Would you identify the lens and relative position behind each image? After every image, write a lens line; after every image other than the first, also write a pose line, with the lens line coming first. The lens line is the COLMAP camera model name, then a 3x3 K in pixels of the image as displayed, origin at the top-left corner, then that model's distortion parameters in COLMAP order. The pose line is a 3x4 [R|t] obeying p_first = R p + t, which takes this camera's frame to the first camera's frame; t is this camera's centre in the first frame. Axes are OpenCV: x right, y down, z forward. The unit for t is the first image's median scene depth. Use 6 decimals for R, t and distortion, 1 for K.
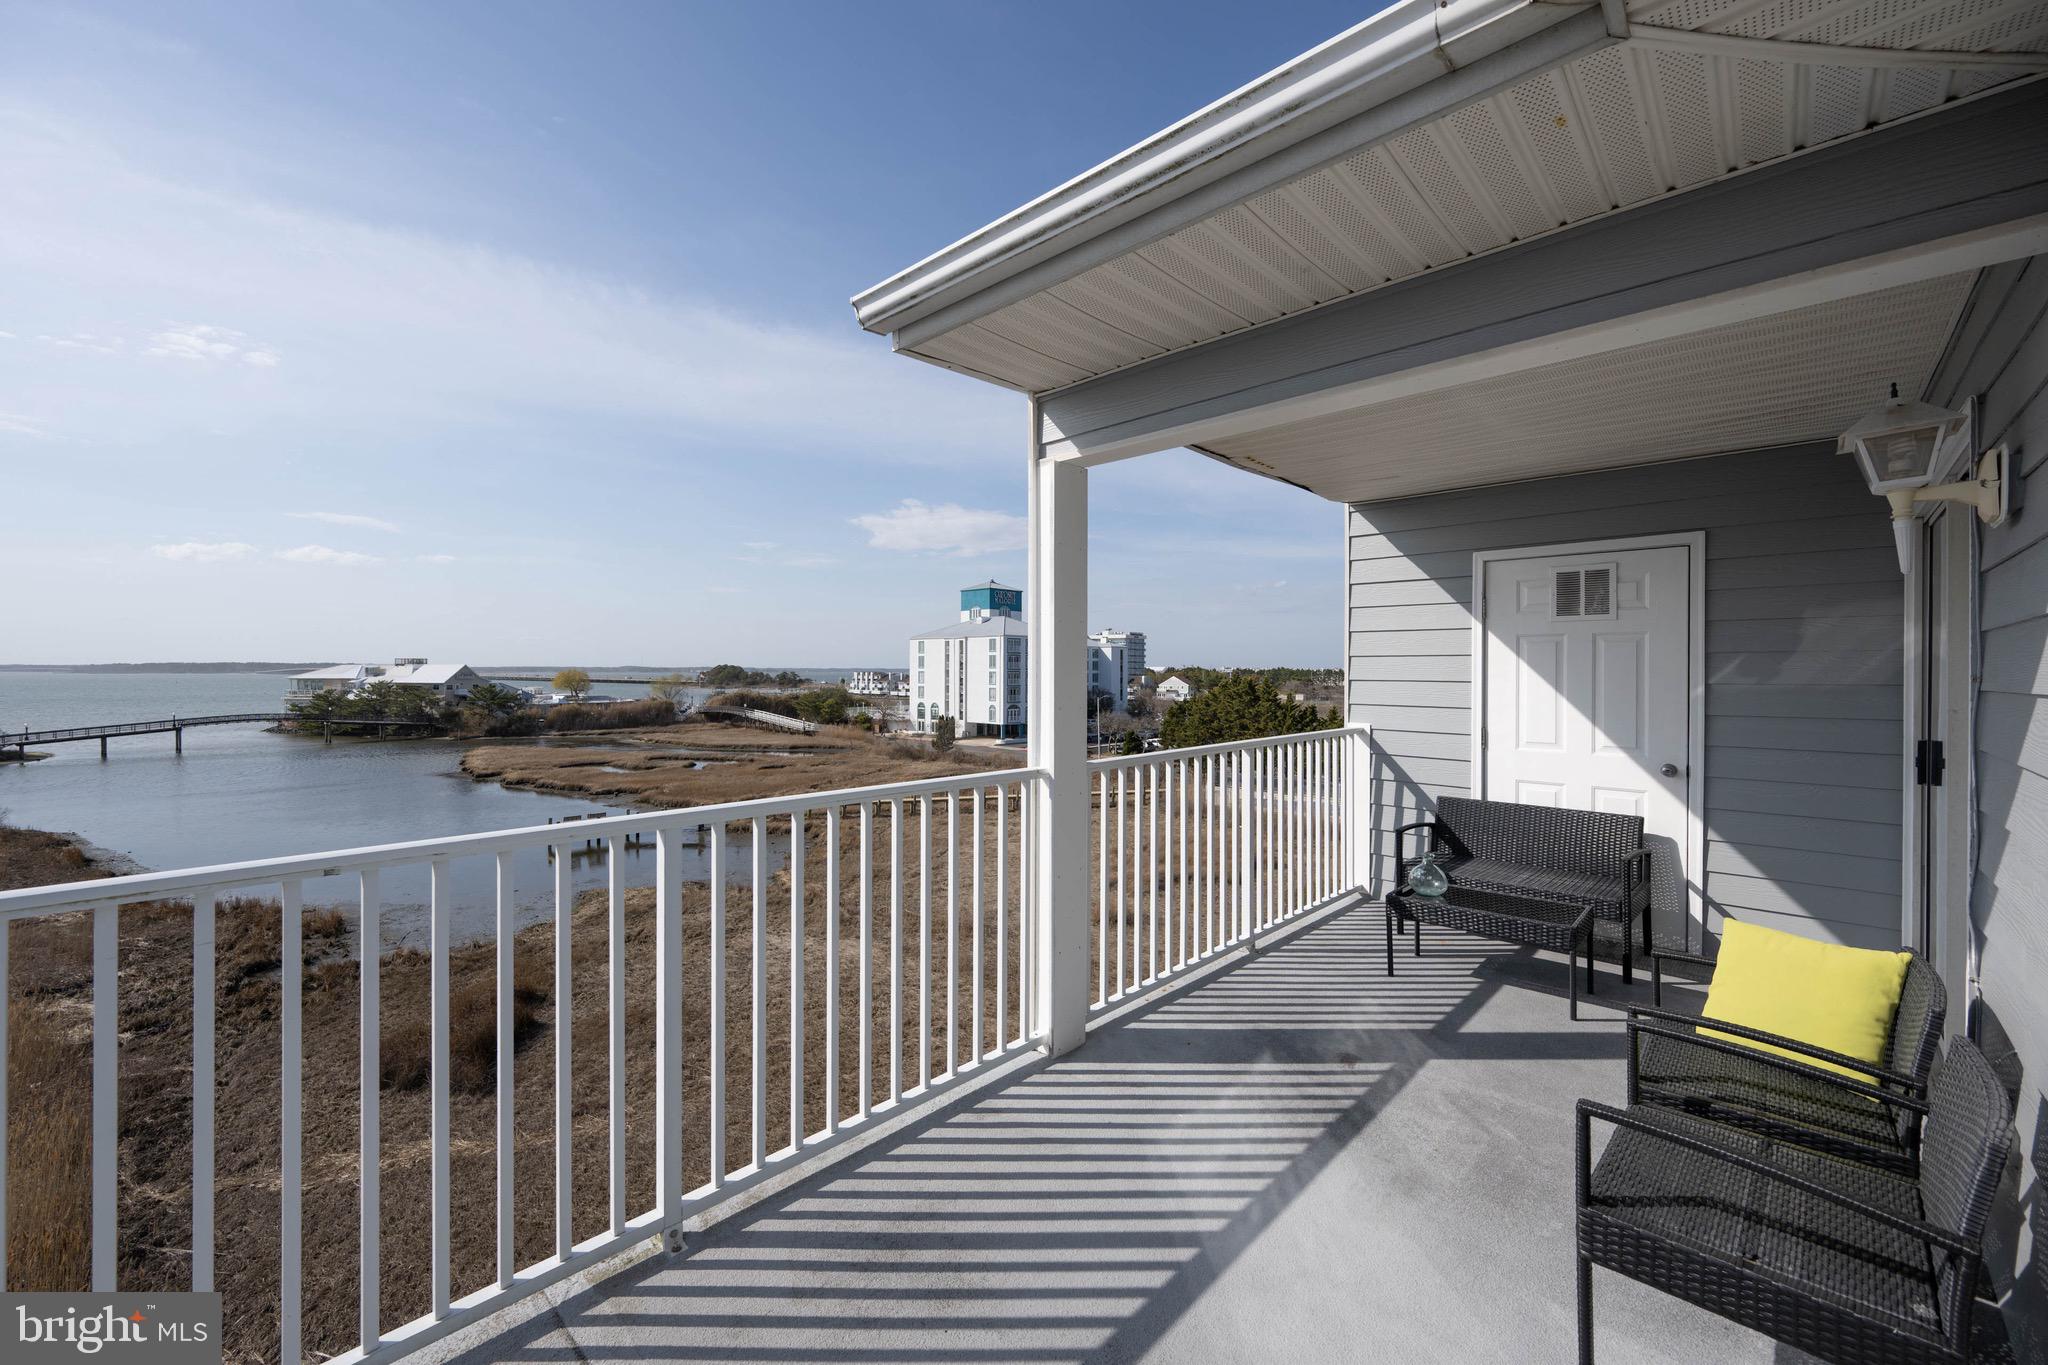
lens RADIAL K [[819.2, 0, 1036.9], [0, 819.2, 684.3], [0, 0, 1]] dist [0.001408, 0.000143]
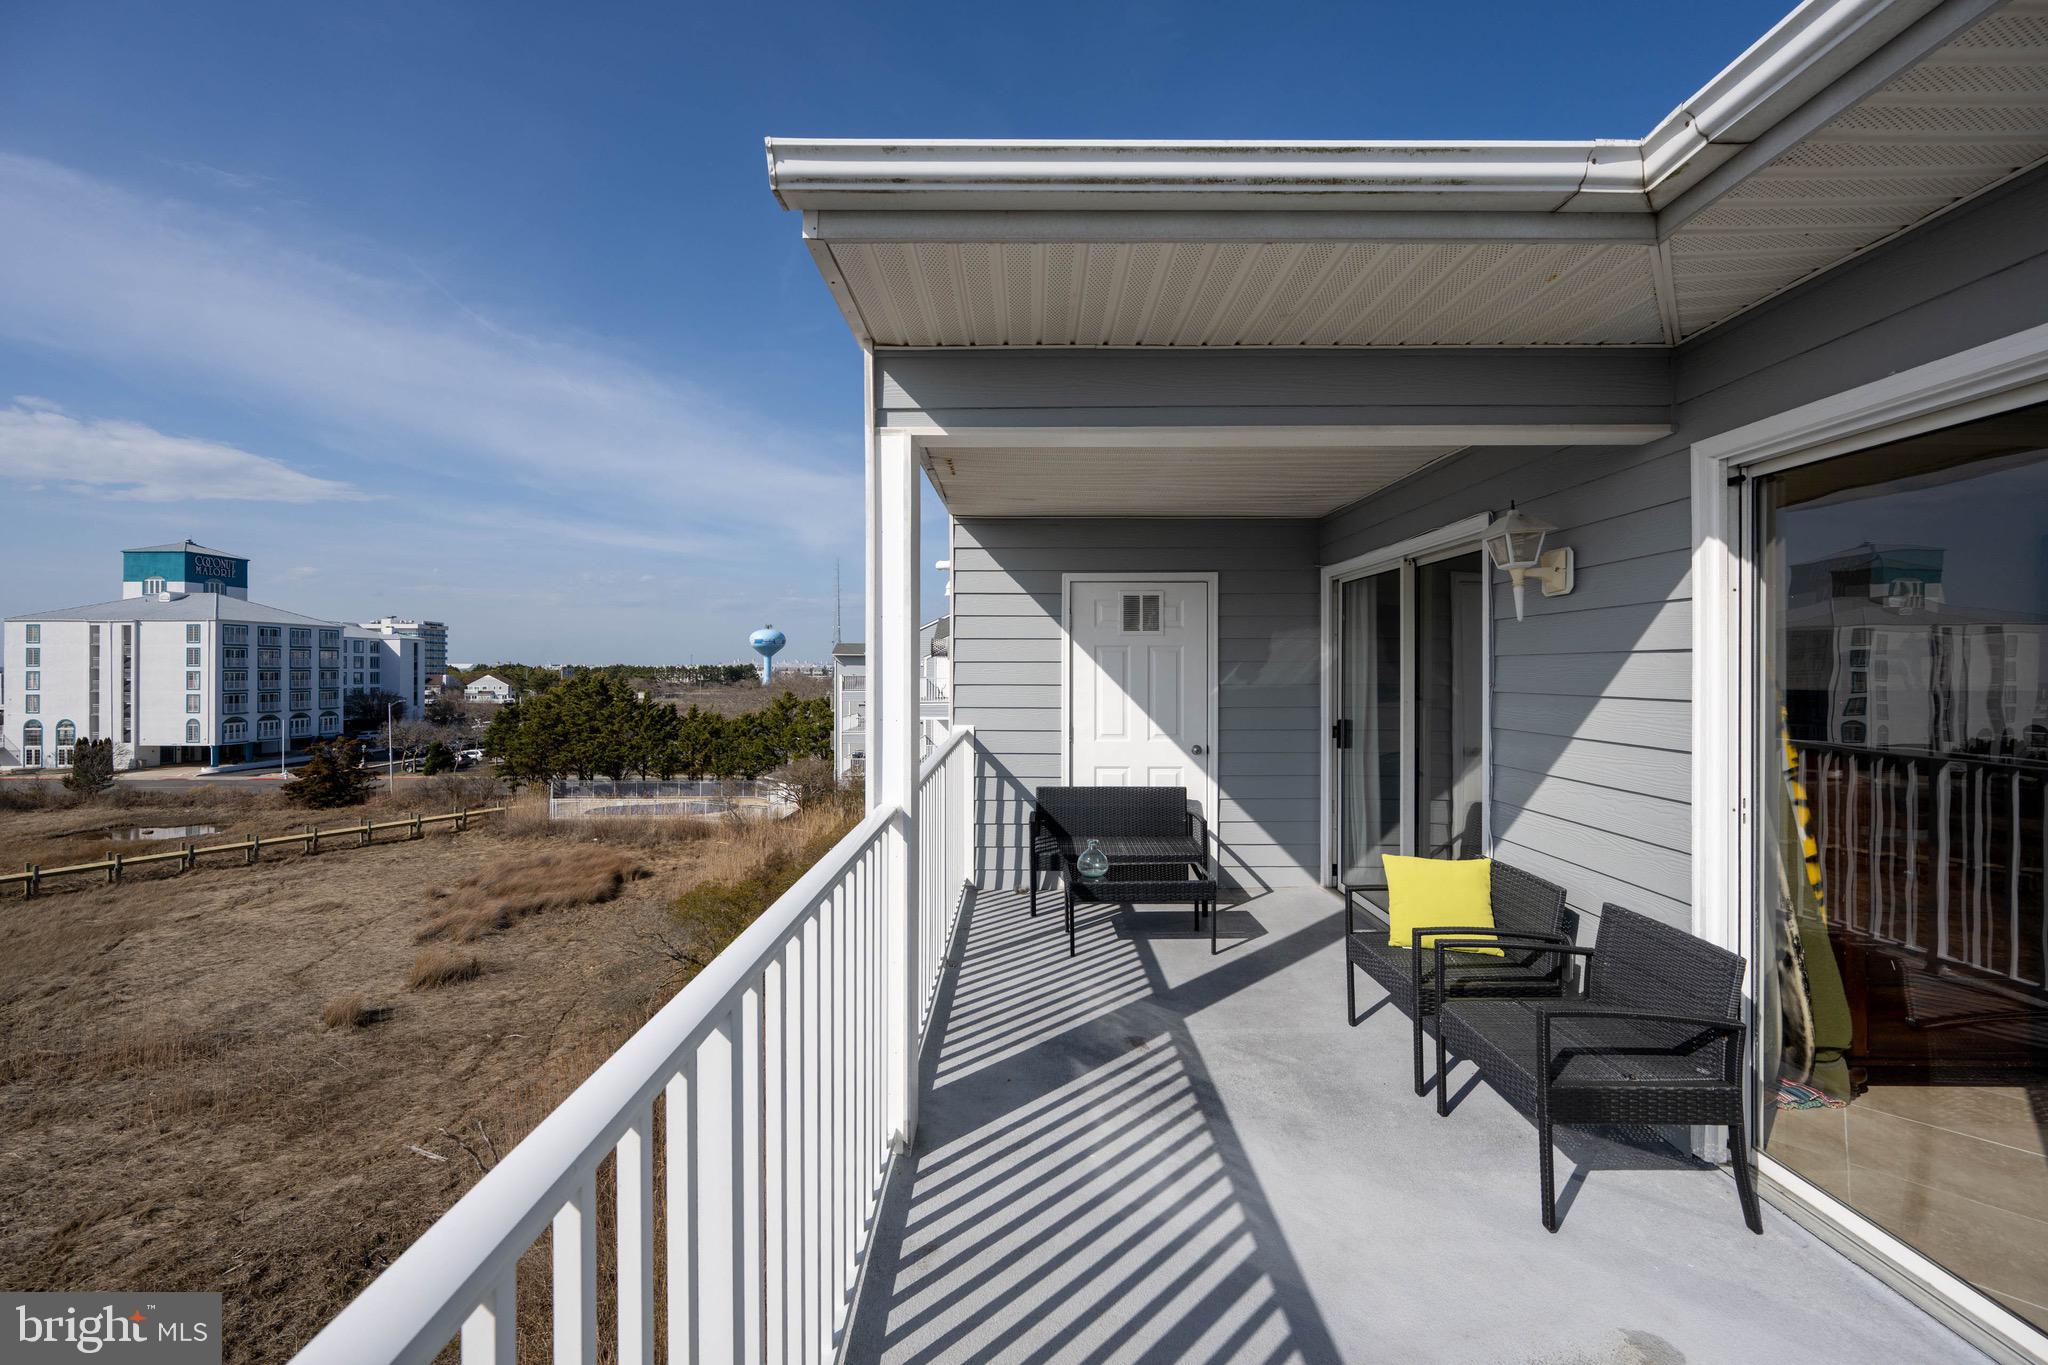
lens RADIAL K [[808.1, 0, 1028.0], [0, 808.1, 674.0], [0, 0, 1]] dist [0.000105, 0.000268]
pose [[0.725069, -0.007960, 0.688630, -0.284042], [0.013928, 0.999898, -0.003107, -0.015362], [-0.688535, 0.011844, 0.725106, 0.203763]]
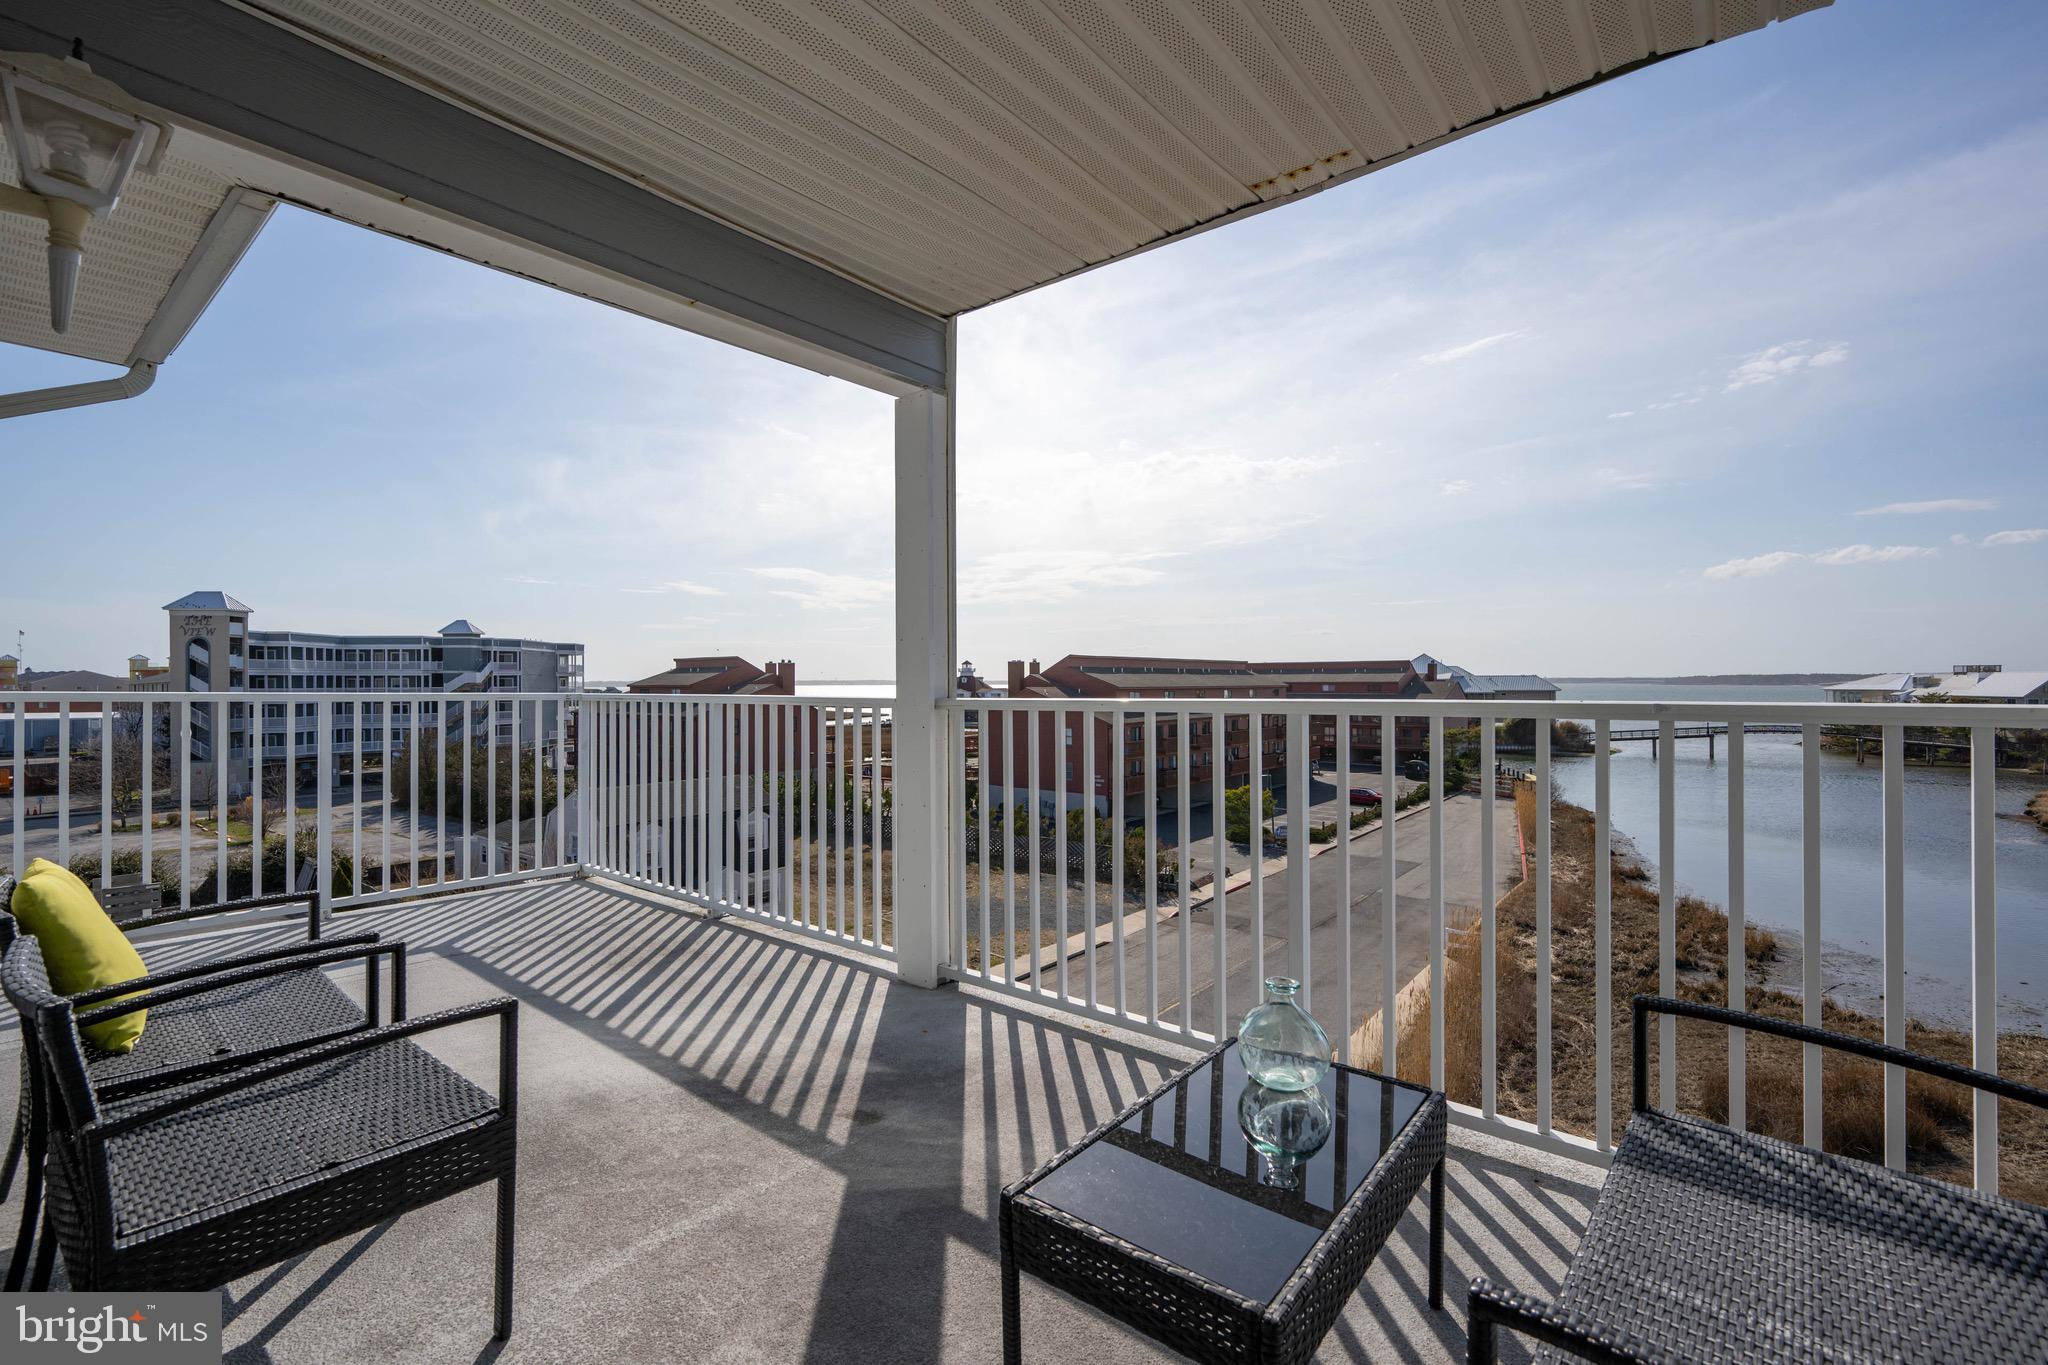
lens RADIAL K [[877.7, 0, 1021.9], [0, 877.7, 677.3], [0, 0, 1]] dist [-0.000251, -0.000025]
pose [[0.068040, -0.008743, -0.997644, 0.734142], [-0.014117, 0.999853, -0.009725, 0.048327], [0.997583, 0.014745, 0.067907, 0.679918]]
